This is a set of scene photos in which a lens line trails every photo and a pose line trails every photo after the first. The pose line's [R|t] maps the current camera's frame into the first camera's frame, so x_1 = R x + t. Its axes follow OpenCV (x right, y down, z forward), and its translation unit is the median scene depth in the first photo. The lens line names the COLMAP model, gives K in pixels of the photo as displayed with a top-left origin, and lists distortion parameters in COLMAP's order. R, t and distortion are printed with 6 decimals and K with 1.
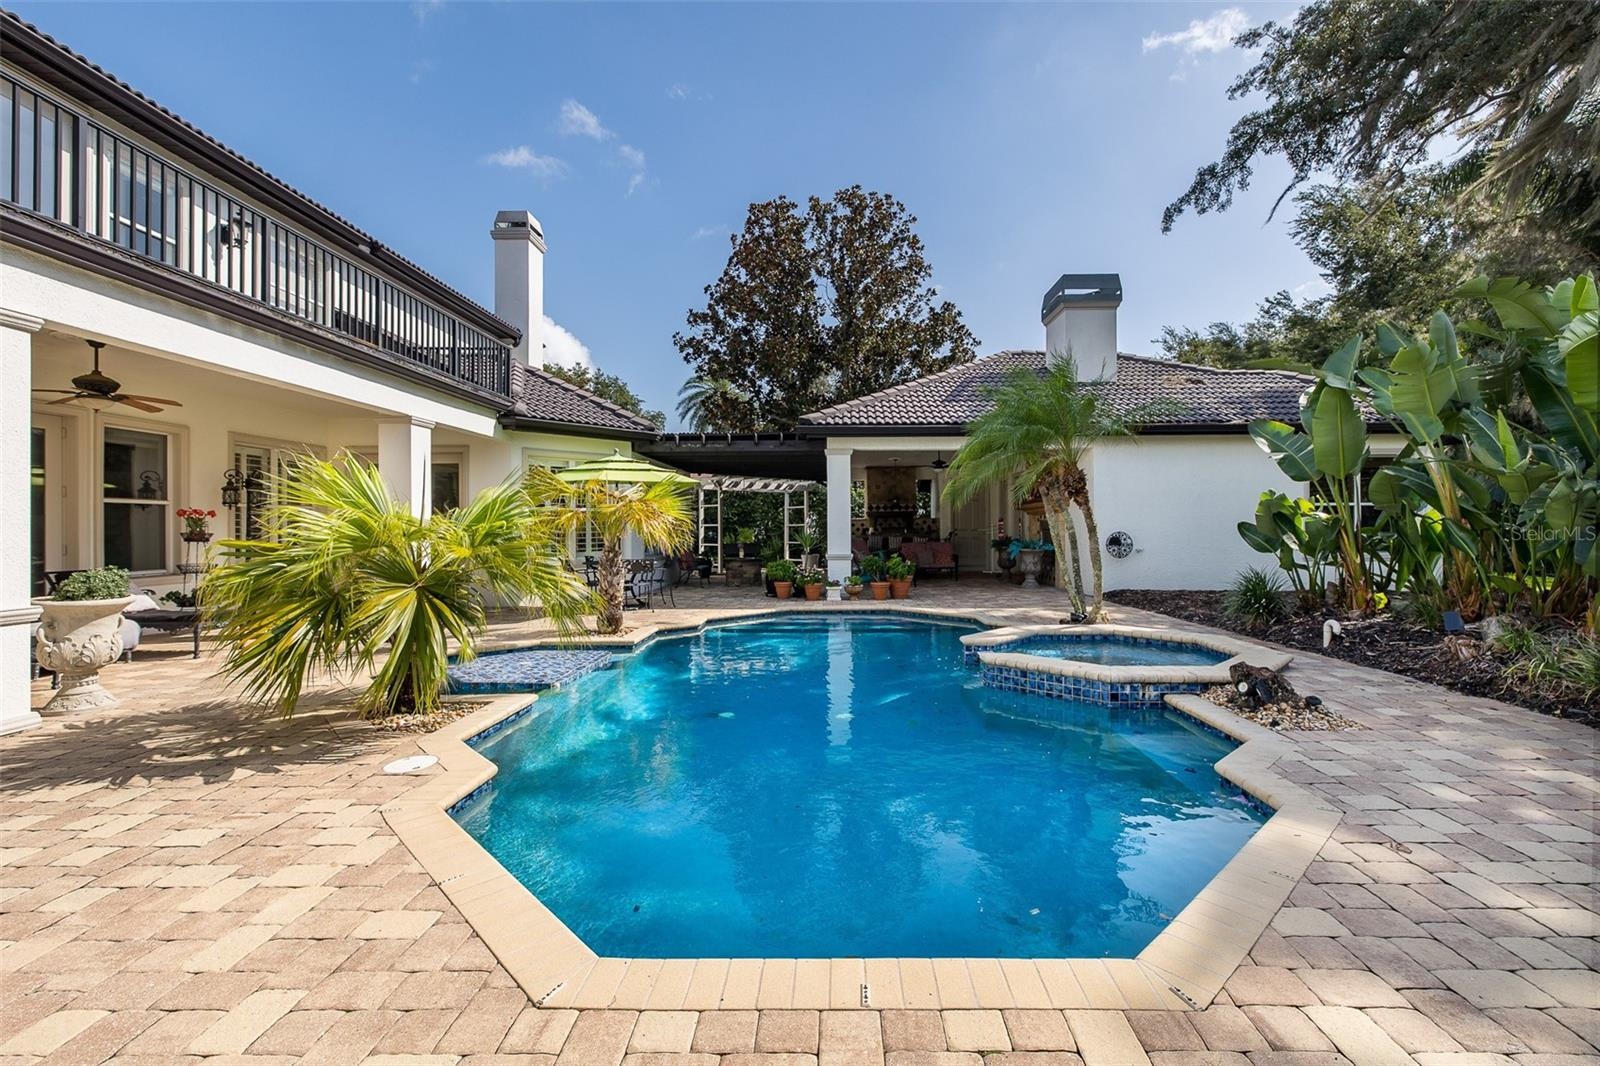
lens RADIAL K [[642.5, 0, 808.1], [0, 642.5, 530.1], [0, 0, 1]] dist [-0.005097, 0.000069]
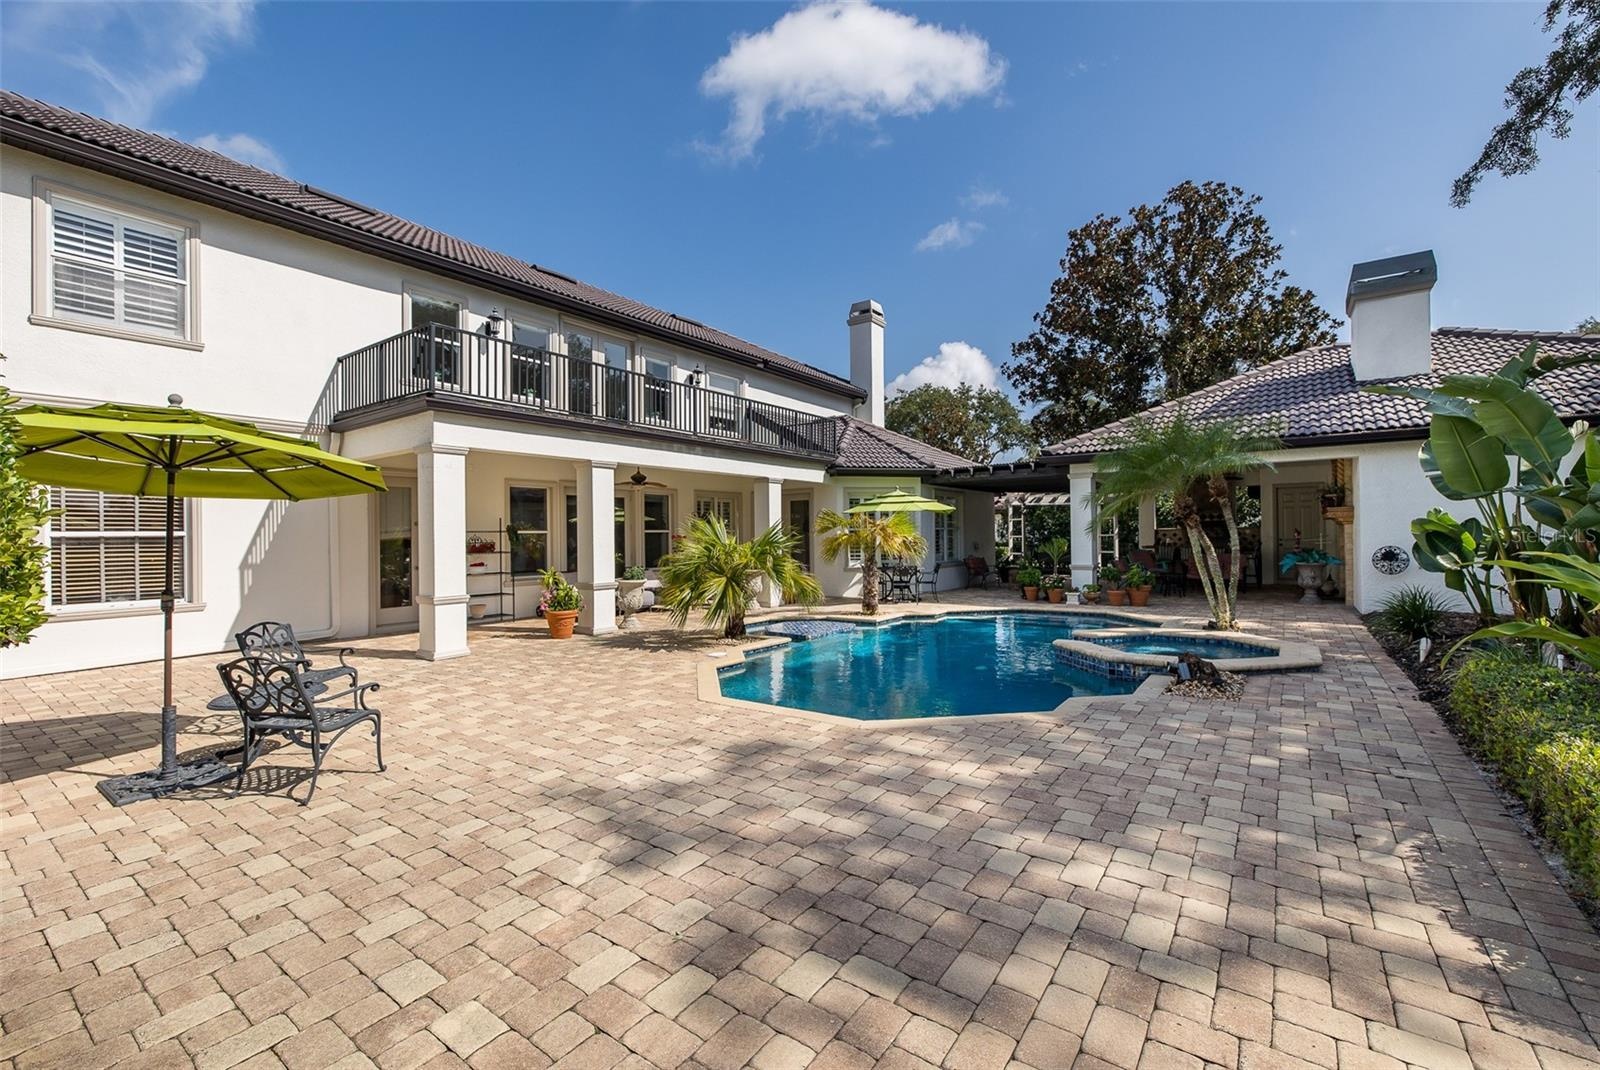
lens RADIAL K [[642.5, 0, 808.1], [0, 642.5, 532.1], [0, 0, 1]] dist [-0.005097, 0.000069]
pose [[0.816094, -0.011527, -0.577804, 0.236184], [0.009914, 0.999933, -0.005945, -0.014203], [0.577834, -0.000877, 0.816154, -0.168457]]
